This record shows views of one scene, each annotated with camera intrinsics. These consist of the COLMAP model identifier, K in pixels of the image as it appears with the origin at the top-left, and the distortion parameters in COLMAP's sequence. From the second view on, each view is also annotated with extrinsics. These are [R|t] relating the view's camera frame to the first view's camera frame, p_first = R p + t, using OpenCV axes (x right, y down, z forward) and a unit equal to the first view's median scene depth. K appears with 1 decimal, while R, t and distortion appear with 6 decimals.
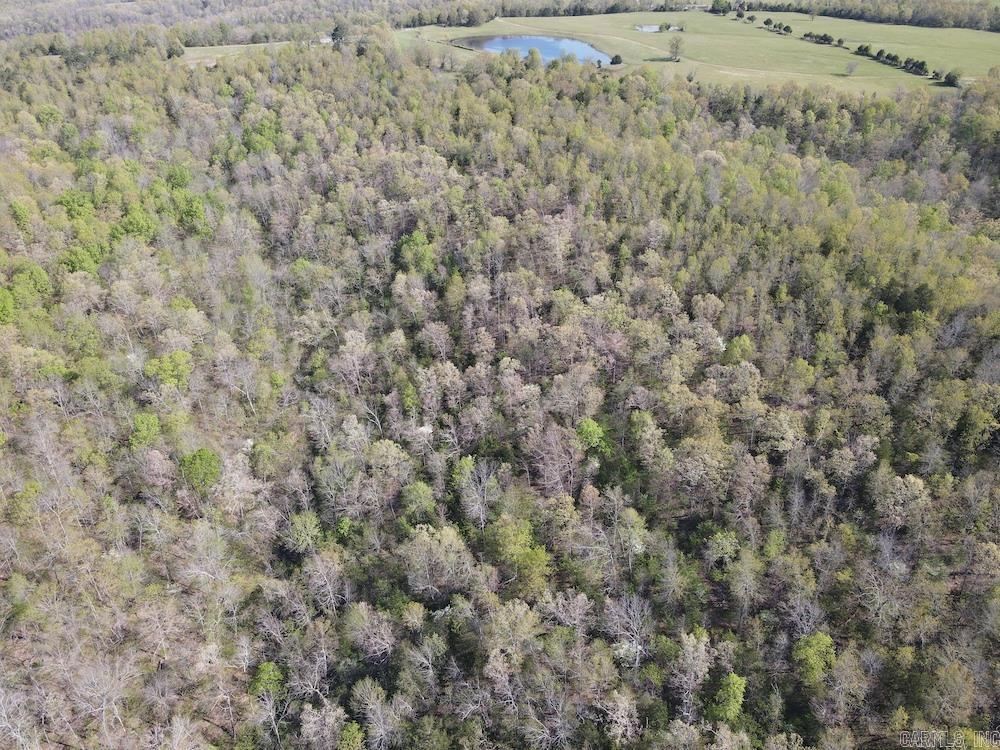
lens RADIAL K [[735.3, 0, 498.9], [0, 735.3, 378.4], [0, 0, 1]] dist [0.000724, 0.024354]
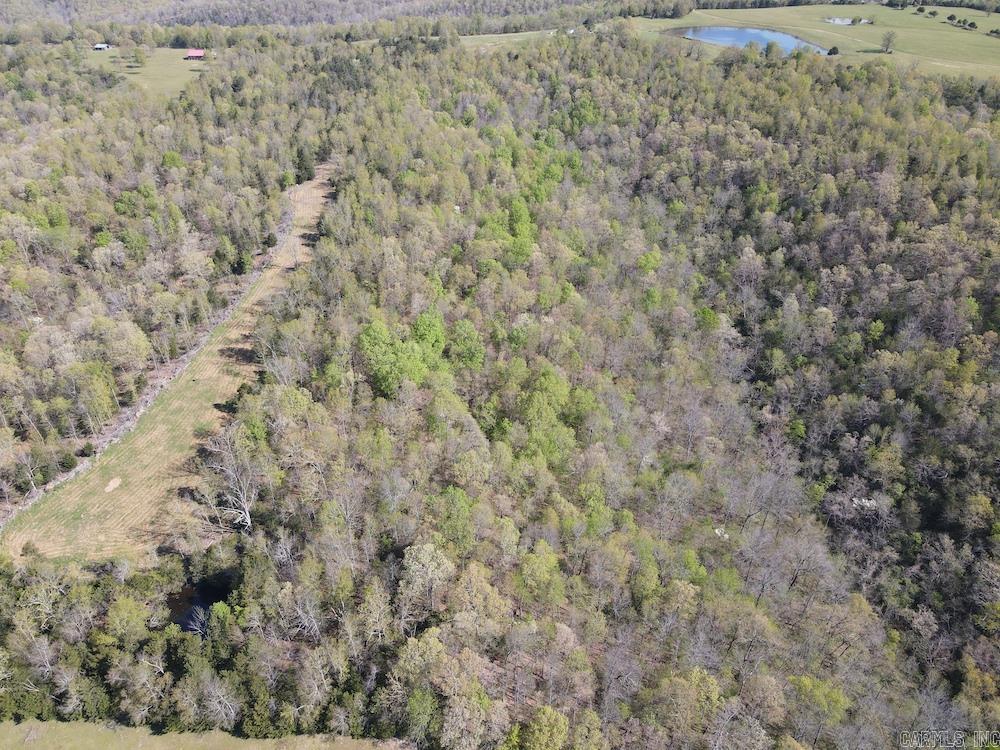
lens RADIAL K [[735.3, 0, 498.9], [0, 735.3, 378.4], [0, 0, 1]] dist [0.000724, 0.024354]
pose [[0.995675, 0.051571, -0.077280, -0.395102], [-0.049793, 0.998453, 0.024756, 0.126130], [0.078437, -0.020801, 0.996702, -0.337396]]
